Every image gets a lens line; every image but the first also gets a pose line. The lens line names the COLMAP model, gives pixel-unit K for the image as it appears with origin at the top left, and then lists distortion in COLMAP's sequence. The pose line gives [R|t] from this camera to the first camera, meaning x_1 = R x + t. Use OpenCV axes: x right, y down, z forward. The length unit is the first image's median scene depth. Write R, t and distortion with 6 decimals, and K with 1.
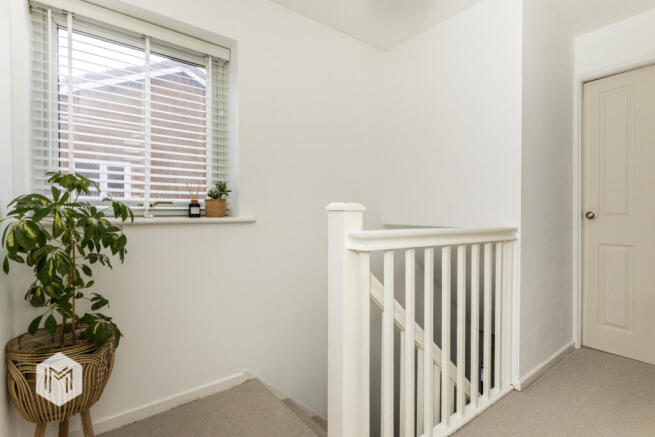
lens RADIAL K [[316.7, 0, 328.8], [0, 316.7, 214.8], [0, 0, 1]] dist [0.003770, 0.000641]
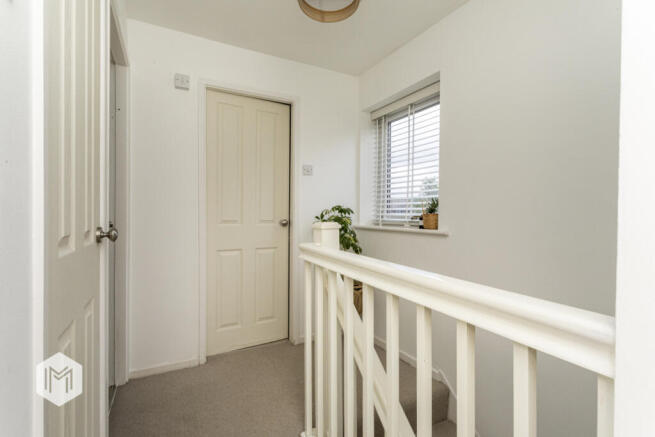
lens RADIAL K [[316.7, 0, 328.2], [0, 316.7, 217.5], [0, 0, 1]] dist [0.003770, 0.000641]
pose [[-0.172264, 0.009021, -0.985010, 0.904735], [-0.007795, 0.999914, 0.010521, -0.046408], [0.985020, 0.009491, -0.172179, 0.840844]]
